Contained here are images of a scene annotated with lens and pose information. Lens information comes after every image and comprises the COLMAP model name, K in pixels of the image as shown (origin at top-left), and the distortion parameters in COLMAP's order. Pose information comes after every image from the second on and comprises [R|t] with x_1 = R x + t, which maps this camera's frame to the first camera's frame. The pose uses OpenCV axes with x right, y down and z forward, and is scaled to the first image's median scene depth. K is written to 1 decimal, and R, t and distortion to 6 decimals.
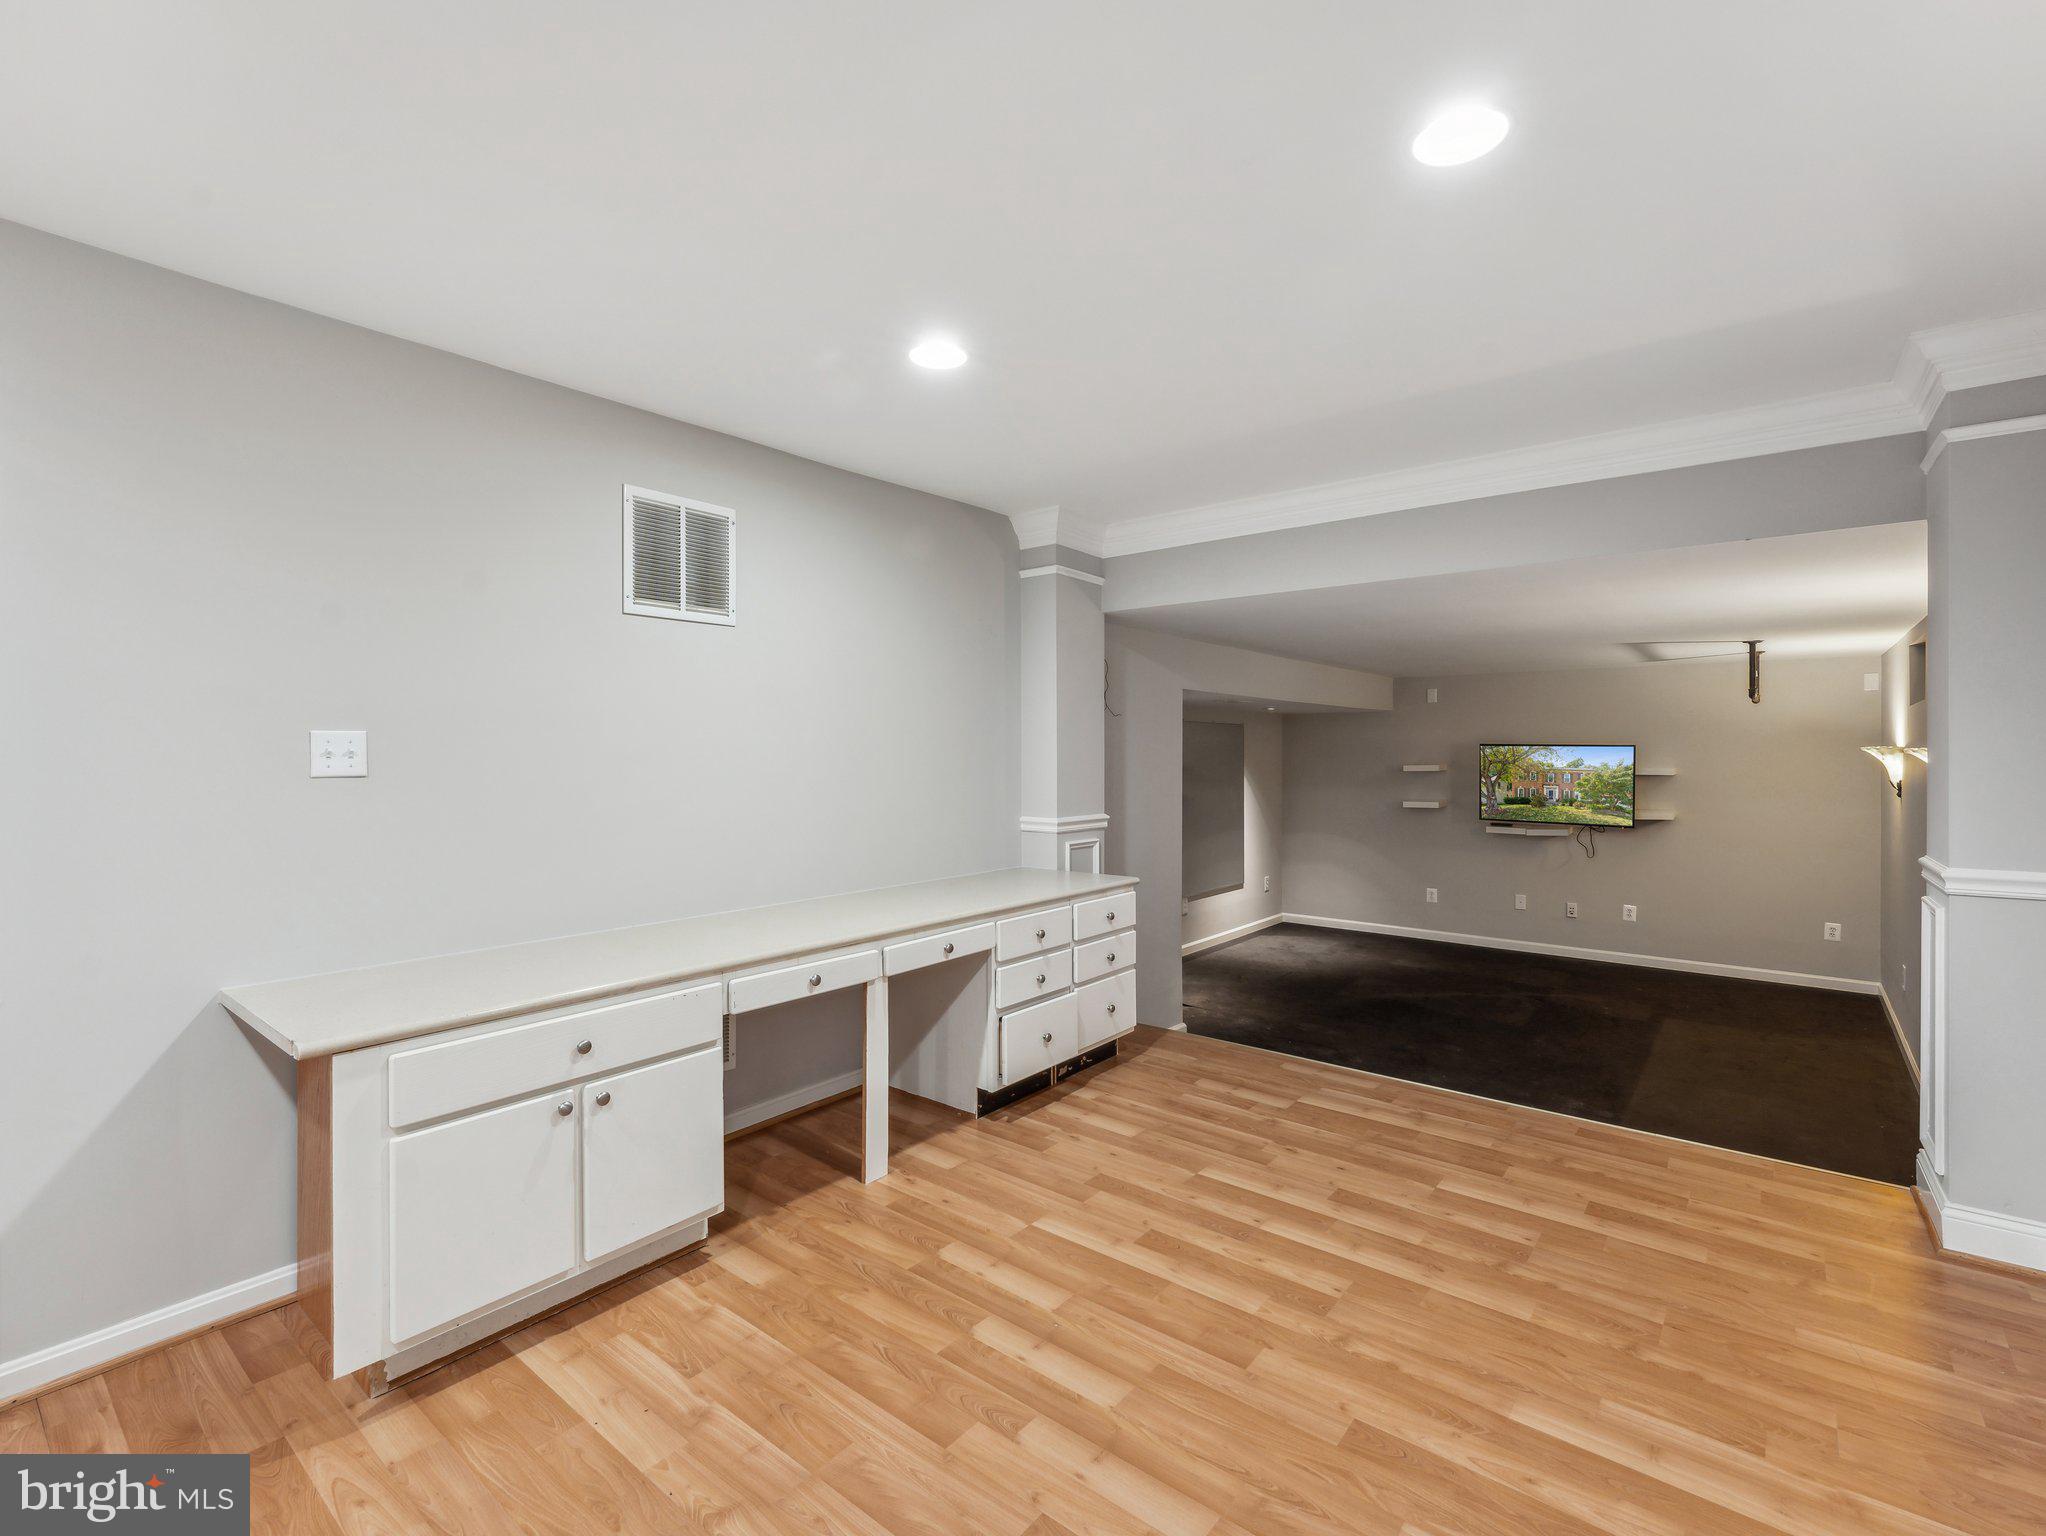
lens RADIAL K [[944.0, 0, 1024.9], [0, 944.0, 741.5], [0, 0, 1]] dist [0.001331, 0.000935]
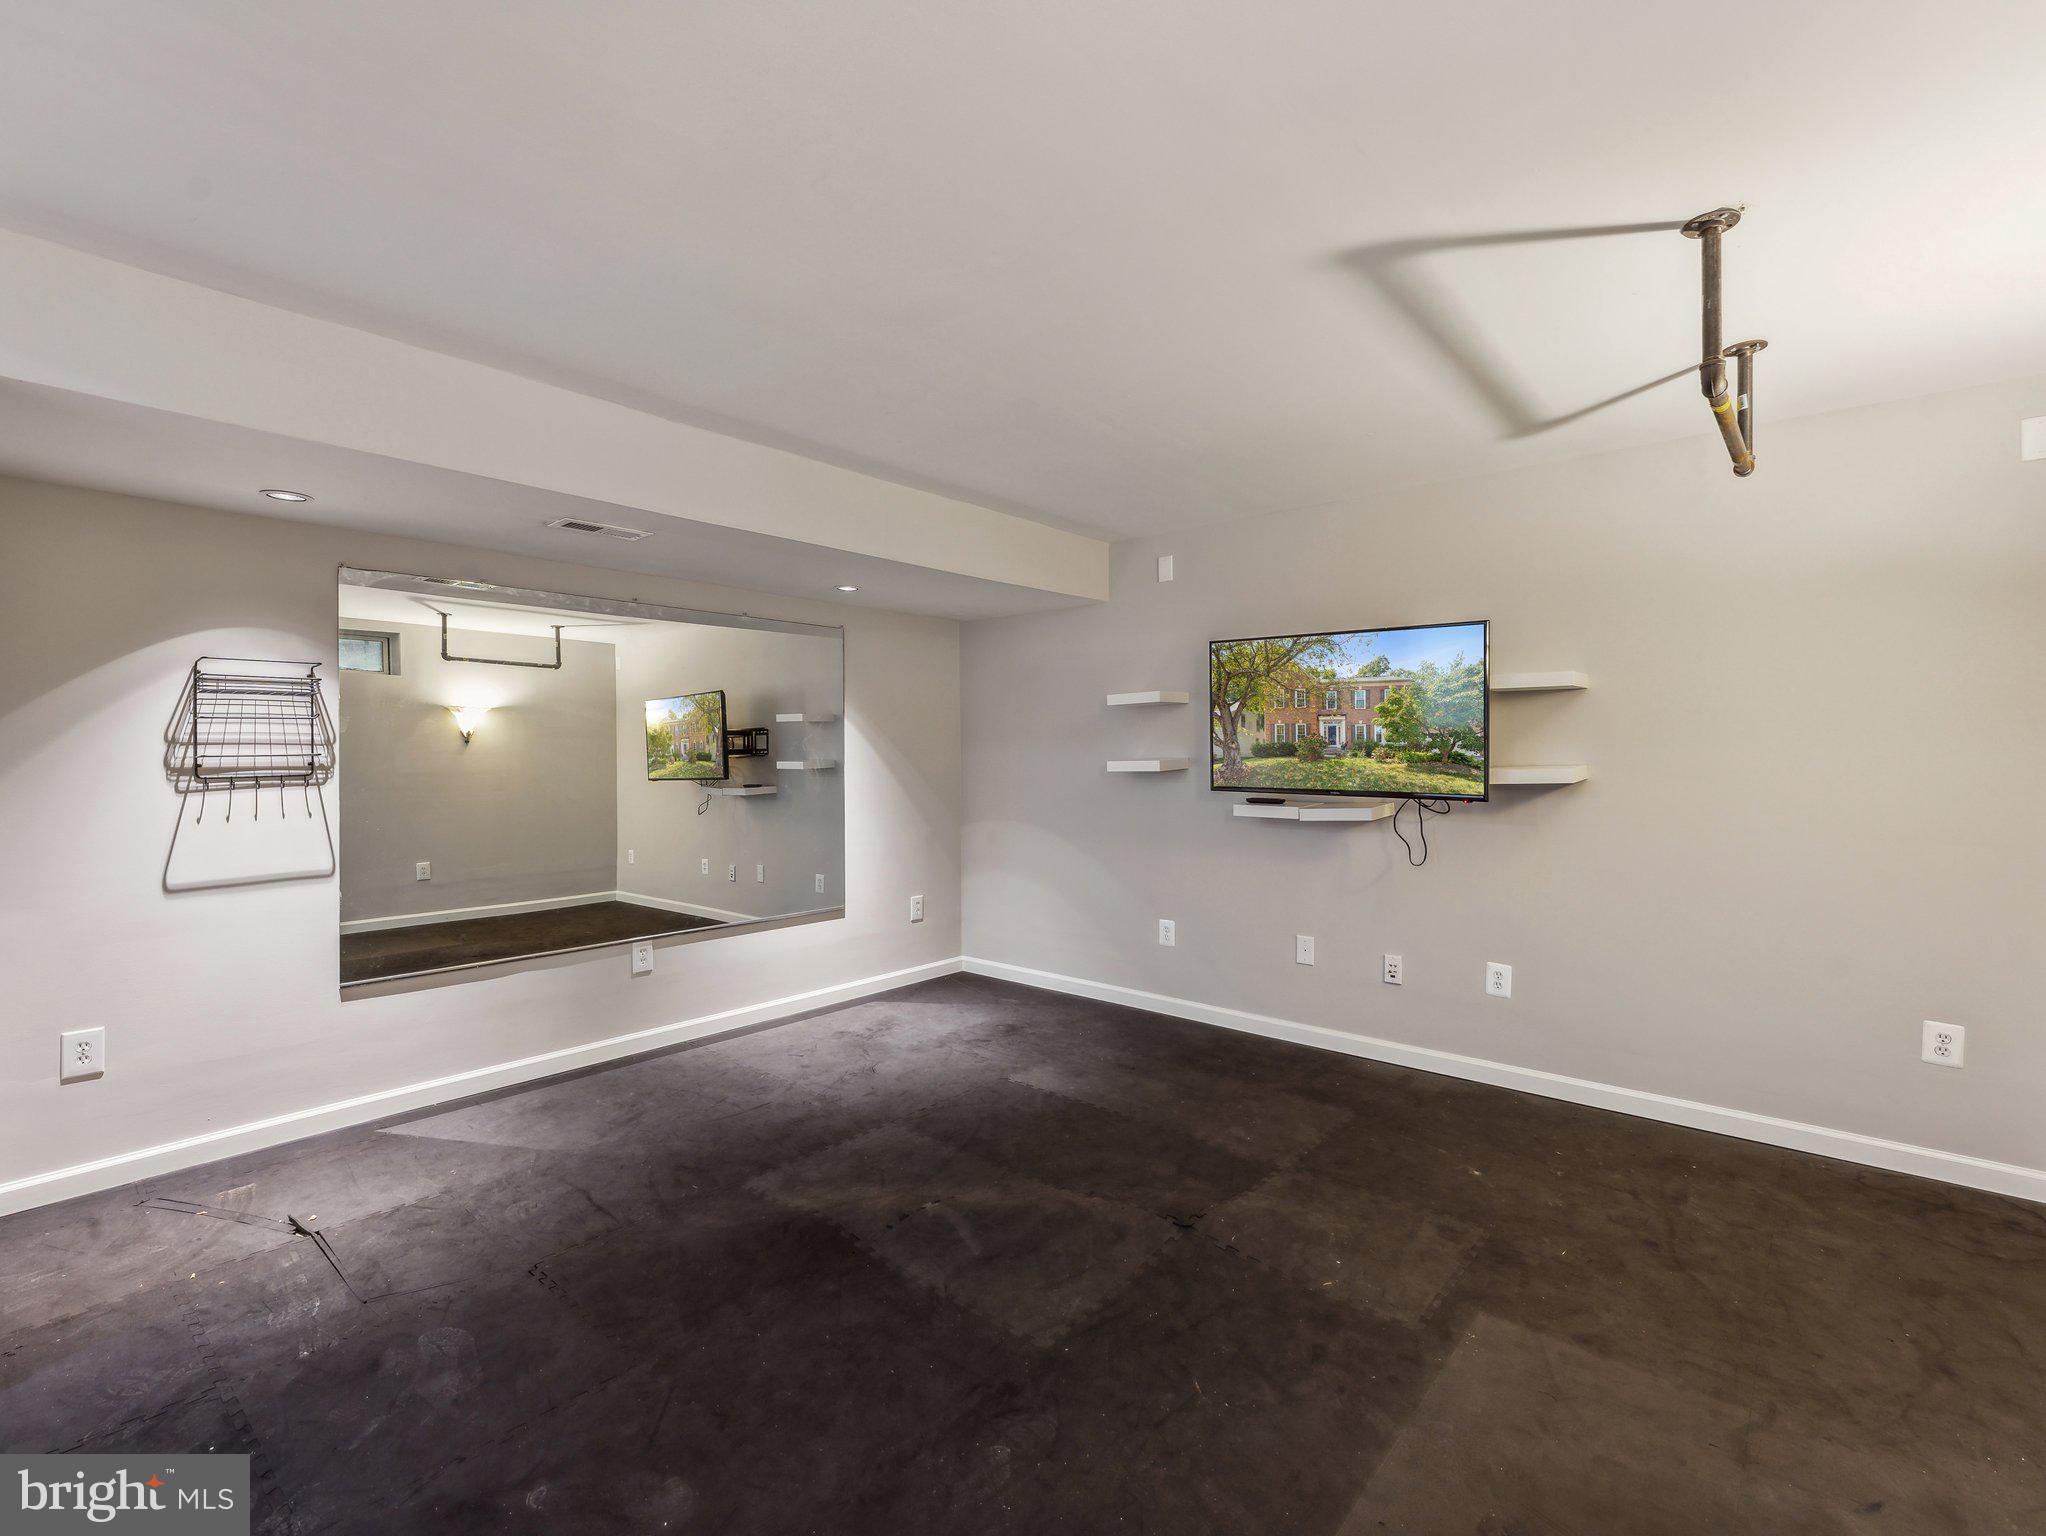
lens RADIAL K [[955.1, 0, 1017.9], [0, 955.1, 722.1], [0, 0, 1]] dist [0.000419, 0.000177]
pose [[0.999177, -0.005030, -0.040260, 0.412804], [0.004112, 0.999730, -0.022853, 0.060096], [0.040364, 0.022669, 0.998928, 0.497415]]
